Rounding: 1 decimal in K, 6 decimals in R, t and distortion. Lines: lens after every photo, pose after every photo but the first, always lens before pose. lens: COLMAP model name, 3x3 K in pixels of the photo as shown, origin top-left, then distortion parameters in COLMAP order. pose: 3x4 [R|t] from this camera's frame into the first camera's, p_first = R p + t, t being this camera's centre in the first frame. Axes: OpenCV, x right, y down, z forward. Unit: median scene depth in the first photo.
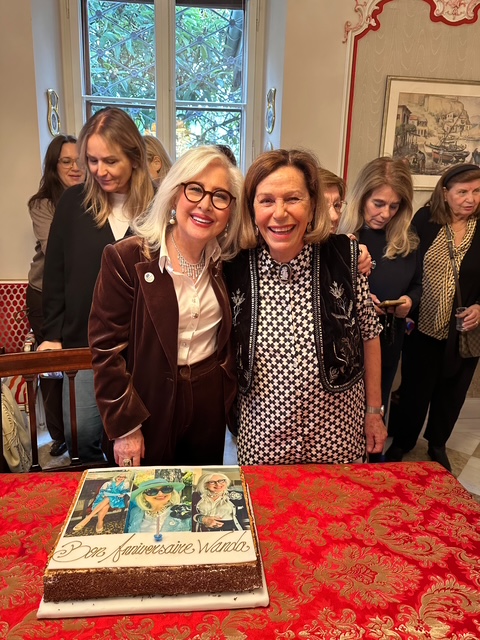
lens RADIAL K [[436.2, 0, 241.5], [0, 436.2, 320.9], [0, 0, 1]] dist [-0.028397, -0.009091]
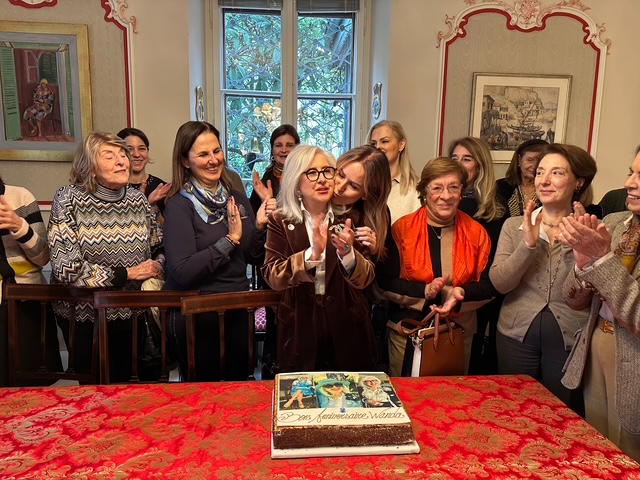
lens RADIAL K [[436.2, 0, 315.4], [0, 436.2, 236.8], [0, 0, 1]] dist [-0.028397, -0.009091]
pose [[0.999602, -0.008160, -0.026990, -0.209344], [0.005420, 0.994962, -0.100105, 0.045050], [0.027671, 0.099919, 0.994611, -0.489792]]
